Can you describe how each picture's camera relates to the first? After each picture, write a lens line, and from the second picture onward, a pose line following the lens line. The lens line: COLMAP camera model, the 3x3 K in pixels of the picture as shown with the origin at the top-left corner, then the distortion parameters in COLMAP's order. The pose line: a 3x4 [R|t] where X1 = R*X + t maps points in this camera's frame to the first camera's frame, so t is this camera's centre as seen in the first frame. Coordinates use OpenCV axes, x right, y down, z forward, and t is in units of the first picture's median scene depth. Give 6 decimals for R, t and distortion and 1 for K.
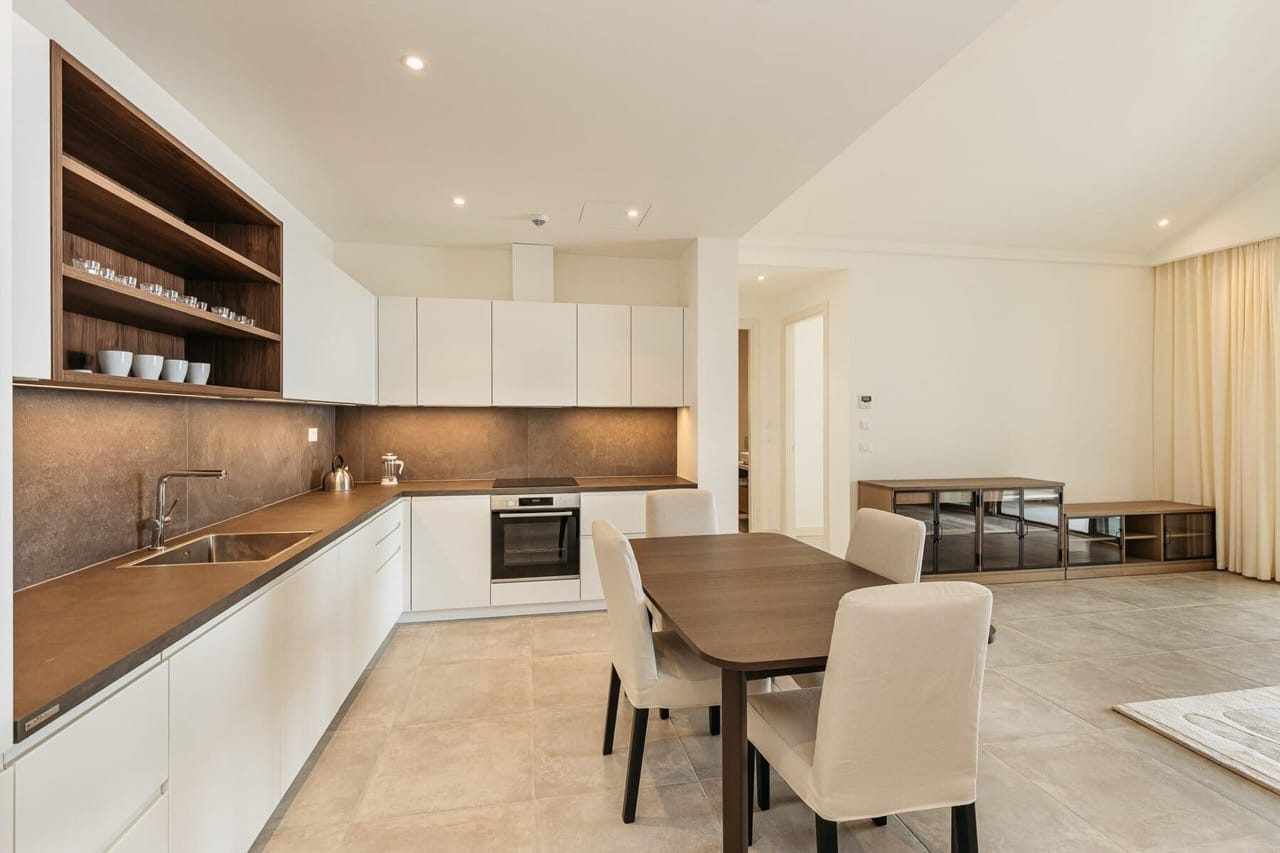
lens RADIAL K [[580.7, 0, 637.8], [0, 580.7, 417.4], [0, 0, 1]] dist [0.010357, -0.001318]
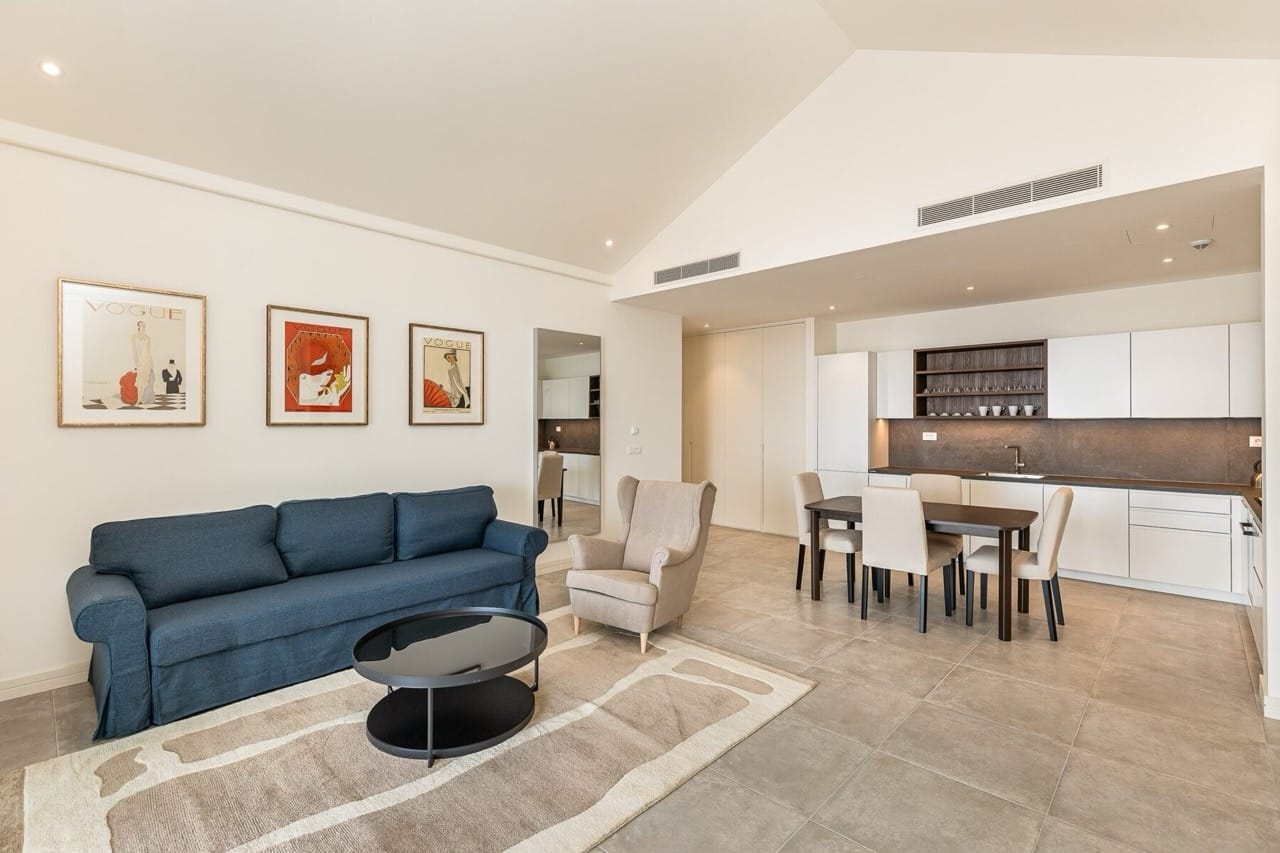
lens RADIAL K [[580.7, 0, 638.5], [0, 580.7, 419.8], [0, 0, 1]] dist [0.010357, -0.001318]
pose [[-0.820868, -0.005204, -0.571094, 1.271522], [-0.002473, 0.999981, -0.005558, -0.006544], [0.571112, -0.003150, -0.820866, 1.265620]]
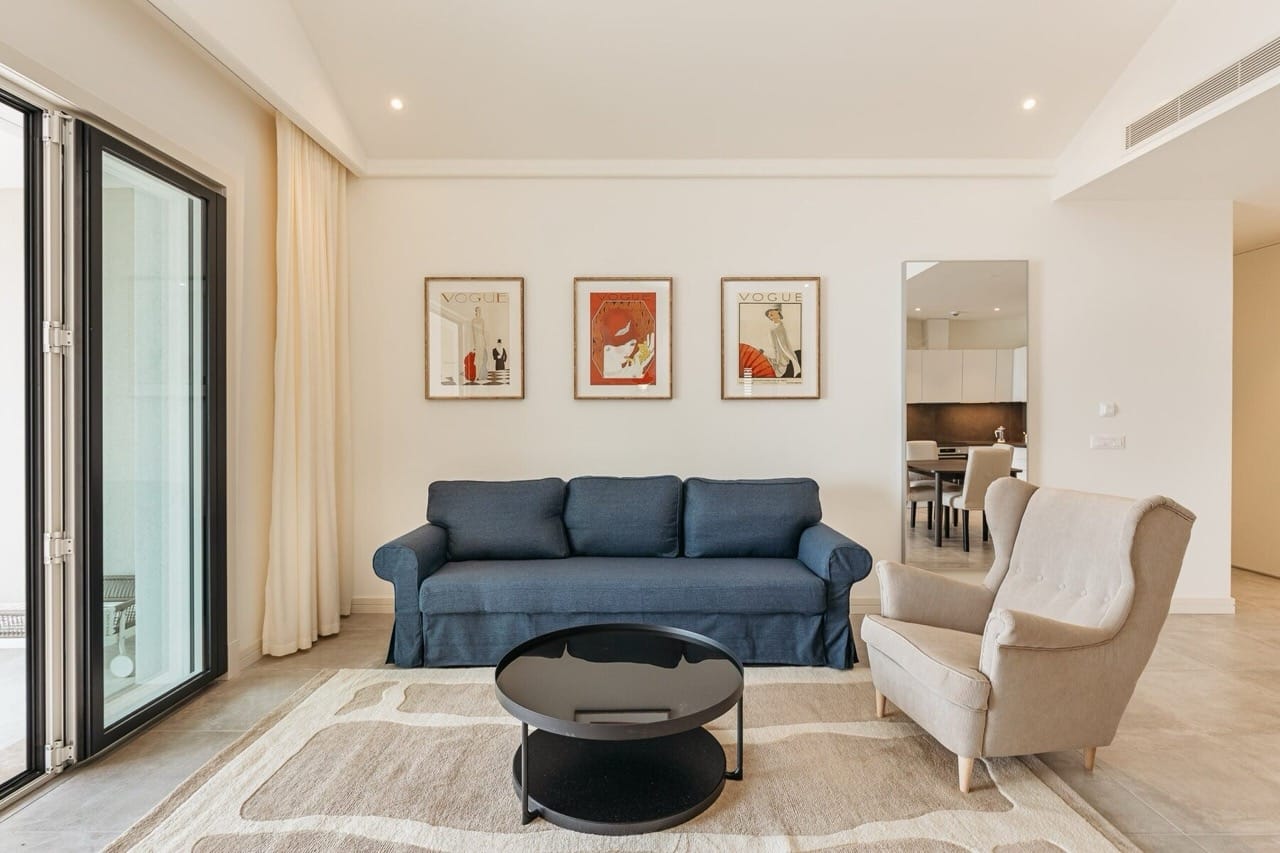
lens RADIAL K [[628.0, 0, 642.2], [0, 628.0, 419.2], [0, 0, 1]] dist [0.005583, -0.001965]
pose [[-0.979605, -0.001729, 0.200926, 0.903679], [-0.001022, 0.999993, 0.003626, 0.028082], [-0.200931, 0.003347, -0.979600, 1.111871]]
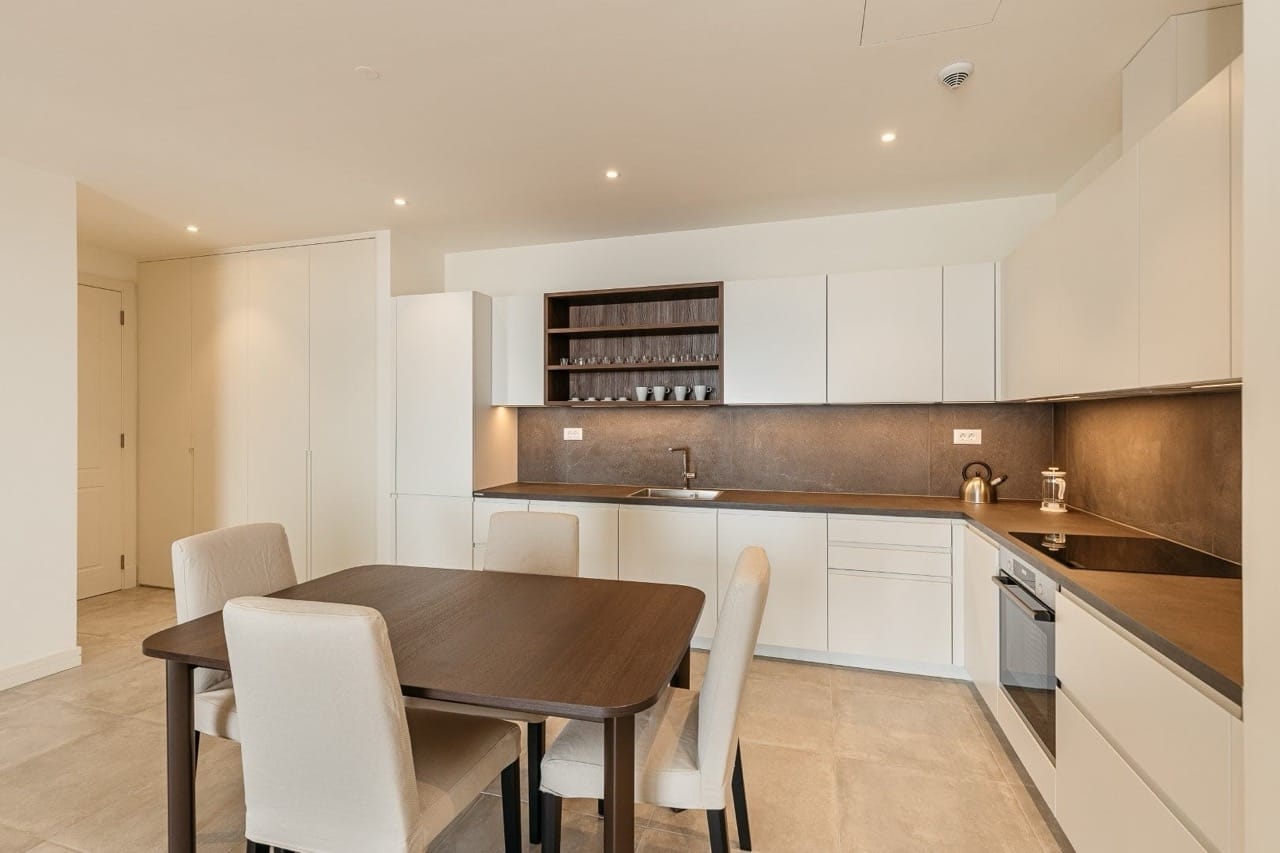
lens RADIAL K [[580.7, 0, 639.0], [0, 580.7, 417.9], [0, 0, 1]] dist [0.010357, -0.001318]
pose [[-0.478298, -0.003157, -0.878192, 0.481700], [-0.000890, 0.999995, -0.003111, 0.003997], [0.878197, -0.000707, -0.478298, 0.978606]]
